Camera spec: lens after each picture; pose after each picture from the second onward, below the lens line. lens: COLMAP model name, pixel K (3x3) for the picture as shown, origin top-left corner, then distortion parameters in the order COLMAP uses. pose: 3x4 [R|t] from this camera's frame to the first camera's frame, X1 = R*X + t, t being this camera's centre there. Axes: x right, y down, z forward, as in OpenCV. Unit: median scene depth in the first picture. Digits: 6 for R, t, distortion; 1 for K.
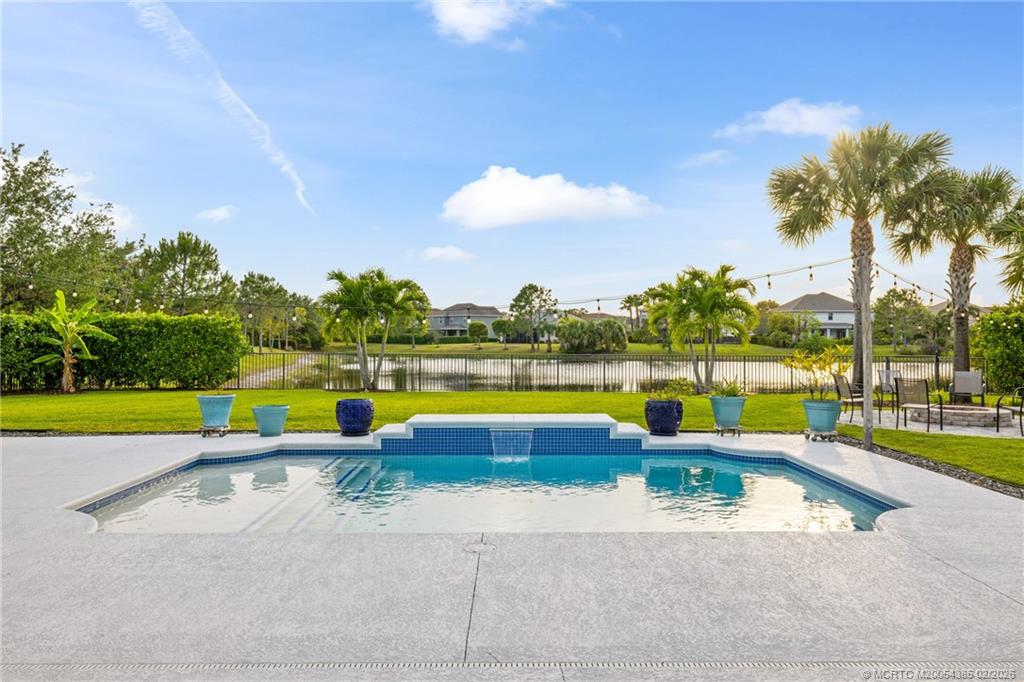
lens RADIAL K [[698.7, 0, 503.9], [0, 698.7, 335.7], [0, 0, 1]] dist [0.002502, -0.000687]
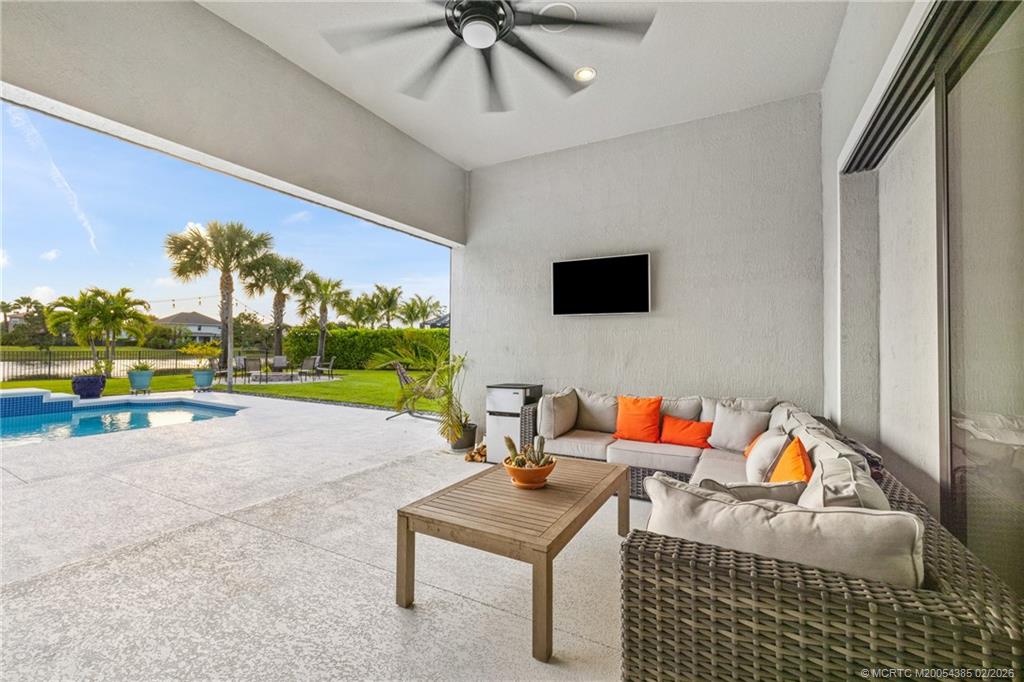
lens RADIAL K [[438.1, 0, 505.7], [0, 438.1, 337.1], [0, 0, 1]] dist [-0.001151, 0.000011]
pose [[0.497146, 0.020509, 0.867425, -0.094887], [-0.009600, 0.999789, -0.018137, 0.011413], [-0.867614, 0.000690, 0.497238, -0.164285]]
